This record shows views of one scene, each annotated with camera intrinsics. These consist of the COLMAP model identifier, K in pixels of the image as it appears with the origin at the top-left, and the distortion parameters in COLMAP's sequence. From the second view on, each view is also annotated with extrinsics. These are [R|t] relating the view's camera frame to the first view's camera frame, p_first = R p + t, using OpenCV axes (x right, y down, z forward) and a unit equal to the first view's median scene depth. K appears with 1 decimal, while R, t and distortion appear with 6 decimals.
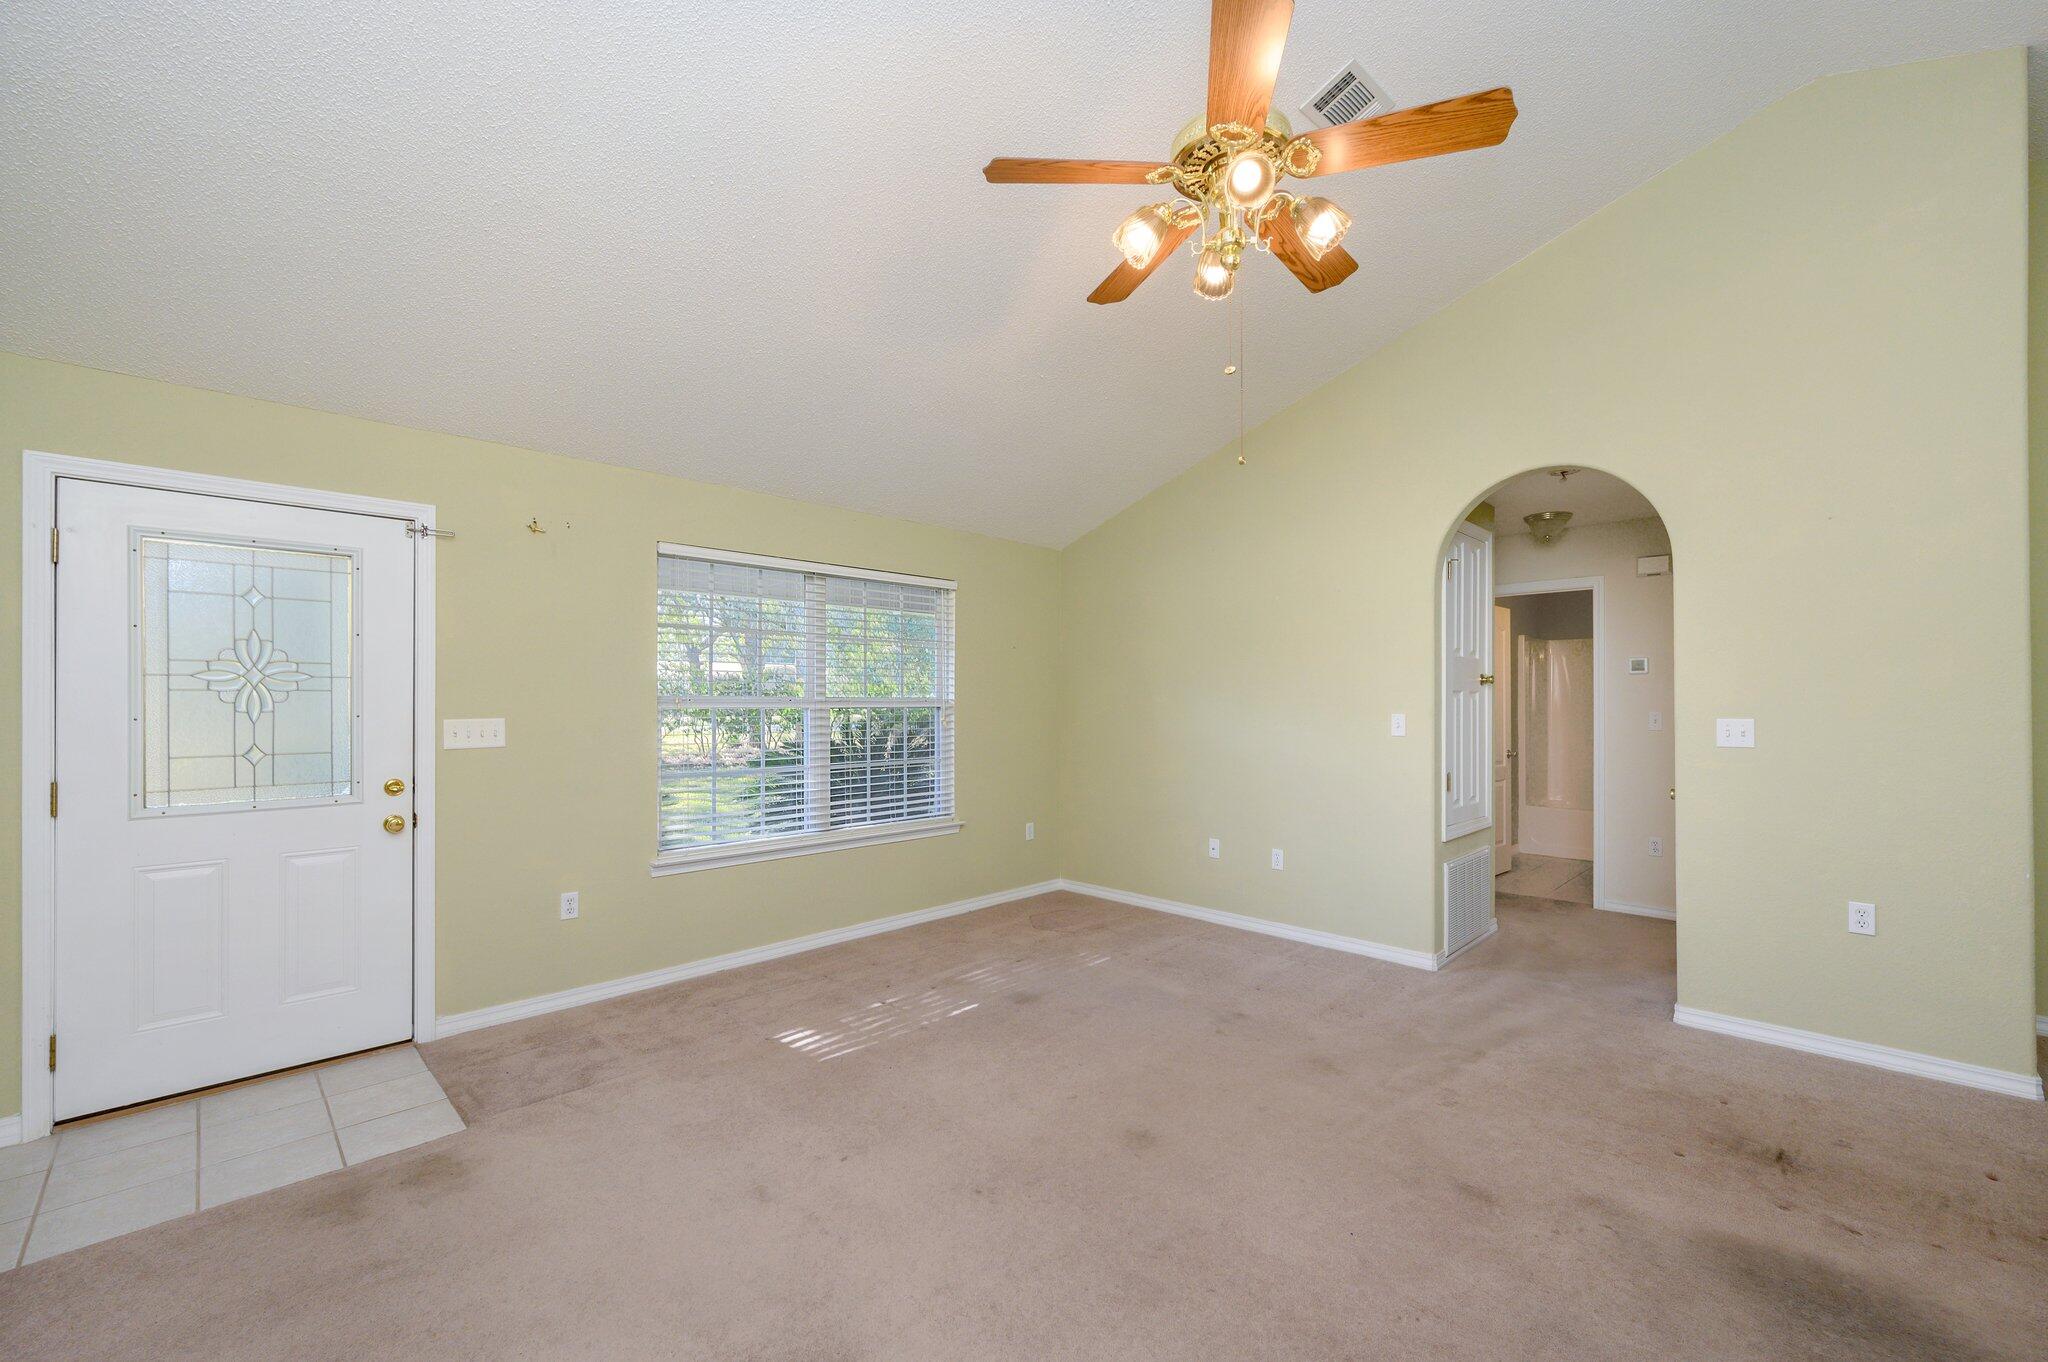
lens RADIAL K [[819.3, 0, 1013.4], [0, 819.3, 695.0], [0, 0, 1]] dist [-0.002956, 0.001176]
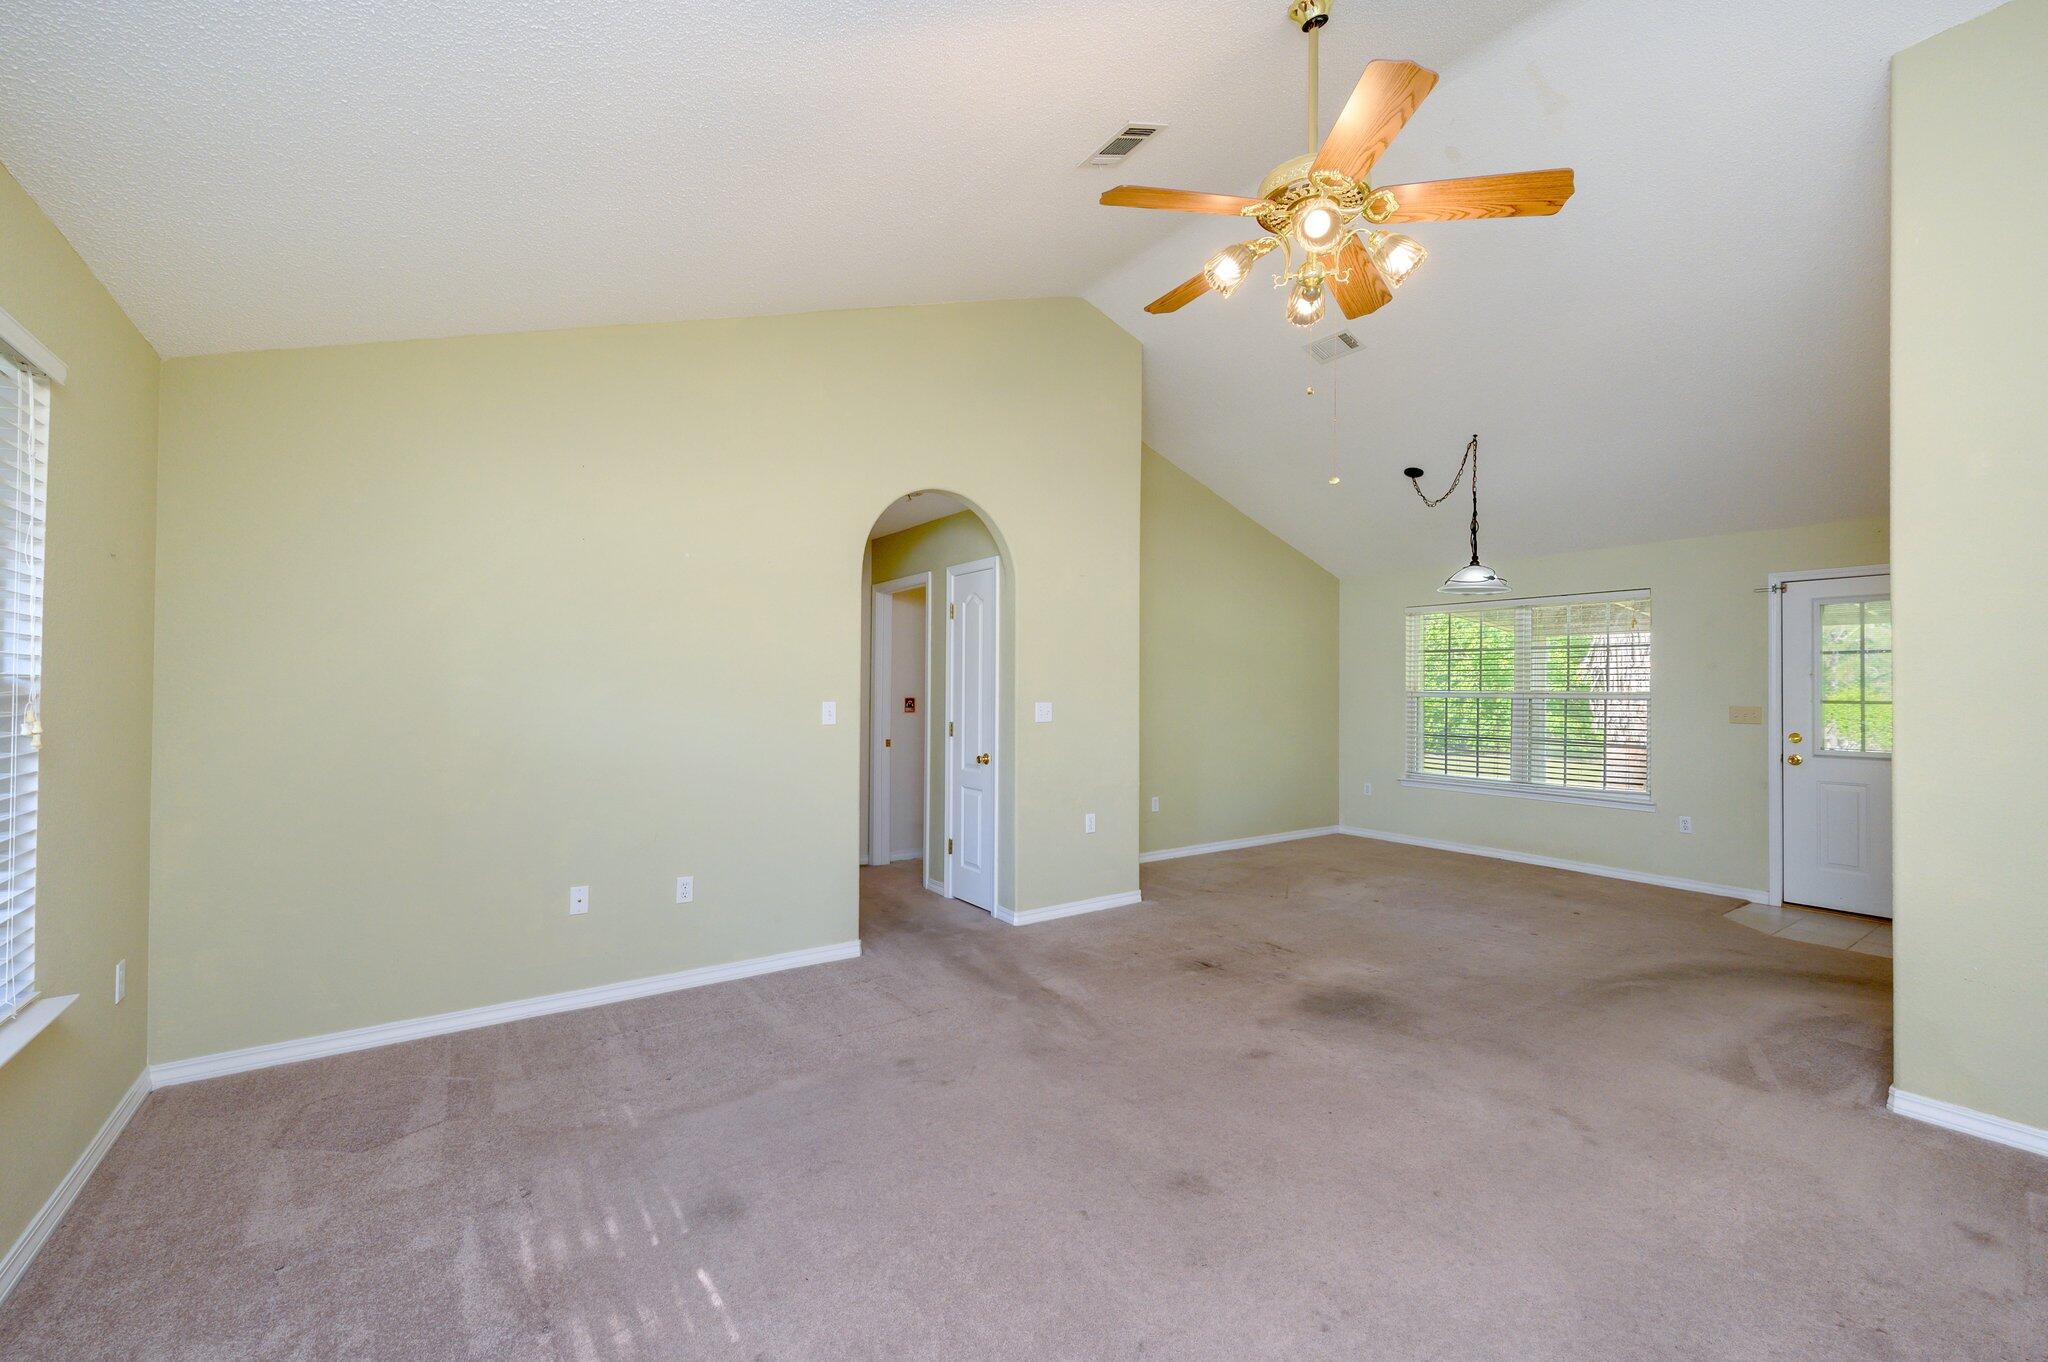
lens RADIAL K [[847.1, 0, 1013.9], [0, 847.1, 683.2], [0, 0, 1]] dist [-0.001173, 0.000439]
pose [[0.167099, 0.011858, 0.985869, -0.593106], [-0.014013, 0.999855, -0.009651, 0.009962], [-0.985841, -0.012202, 0.167241, 0.783016]]
